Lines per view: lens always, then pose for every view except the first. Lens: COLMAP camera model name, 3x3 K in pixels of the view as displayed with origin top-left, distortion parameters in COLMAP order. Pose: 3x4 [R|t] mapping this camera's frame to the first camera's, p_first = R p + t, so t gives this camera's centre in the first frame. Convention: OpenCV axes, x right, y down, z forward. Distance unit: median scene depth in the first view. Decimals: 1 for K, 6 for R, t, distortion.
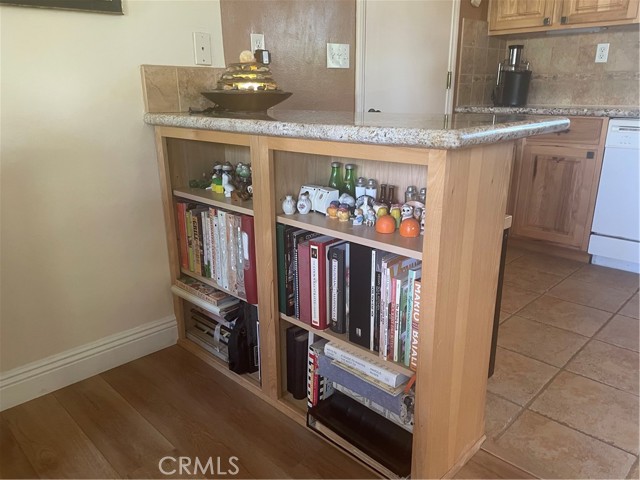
lens RADIAL K [[486.2, 0, 320.5], [0, 486.2, 242.0], [0, 0, 1]] dist [0.008733, -0.025097]
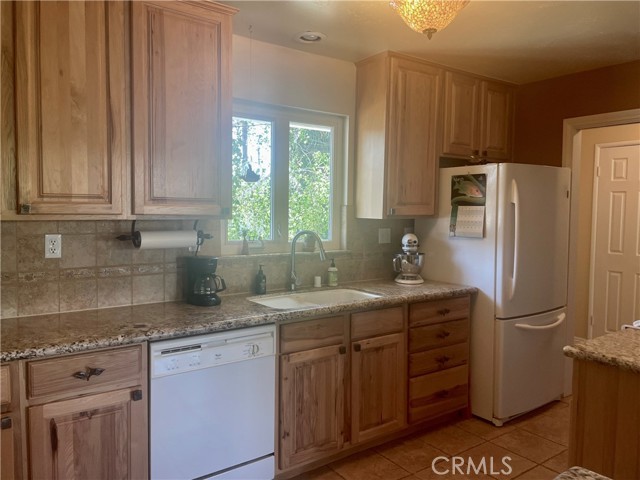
lens RADIAL K [[486.2, 0, 320.2], [0, 486.2, 238.2], [0, 0, 1]] dist [0.008733, -0.025097]
pose [[0.175182, -0.043013, 0.983596, -0.104782], [0.290604, 0.956792, -0.009917, -0.330978], [-0.940670, 0.287574, 0.180112, 0.571156]]
